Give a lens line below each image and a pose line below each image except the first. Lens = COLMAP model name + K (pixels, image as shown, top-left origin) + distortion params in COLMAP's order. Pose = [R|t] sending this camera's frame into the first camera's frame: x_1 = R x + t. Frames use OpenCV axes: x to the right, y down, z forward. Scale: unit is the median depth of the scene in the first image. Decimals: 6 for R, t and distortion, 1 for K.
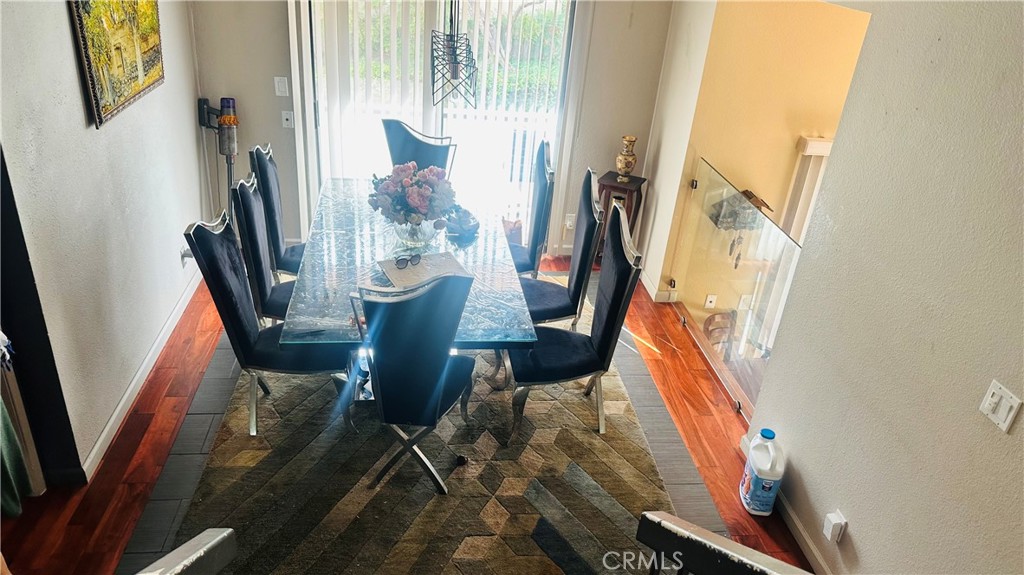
lens RADIAL K [[723.1, 0, 512.0], [0, 723.1, 287.5], [0, 0, 1]] dist [0.124205, -0.170876]
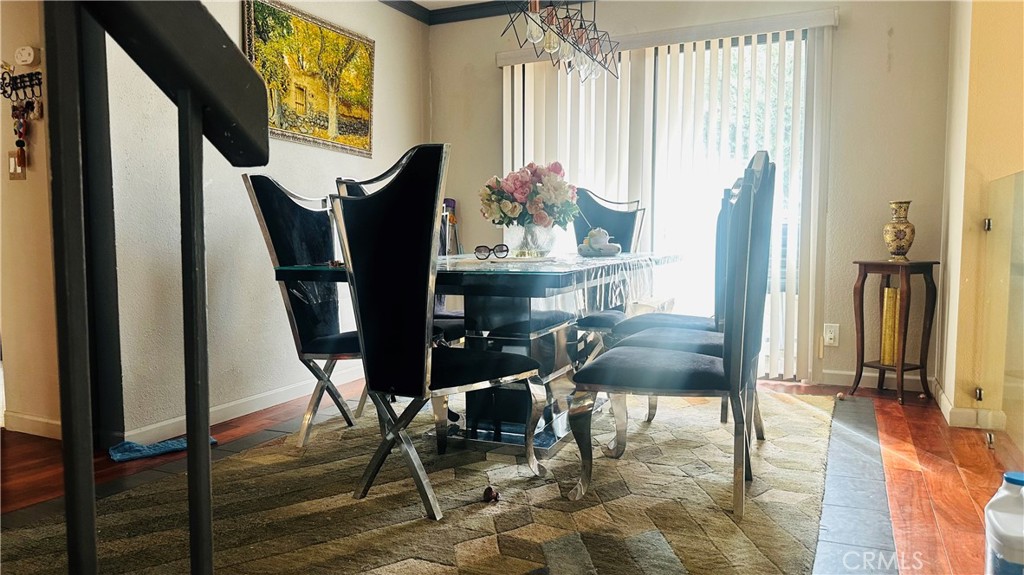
lens RADIAL K [[723.1, 0, 512.0], [0, 723.1, 287.5], [0, 0, 1]] dist [0.124205, -0.170876]
pose [[0.848336, -0.048421, -0.527240, 0.300951], [-0.178877, 0.911045, -0.371484, 0.295164], [0.498327, 0.409454, 0.764211, 0.394557]]
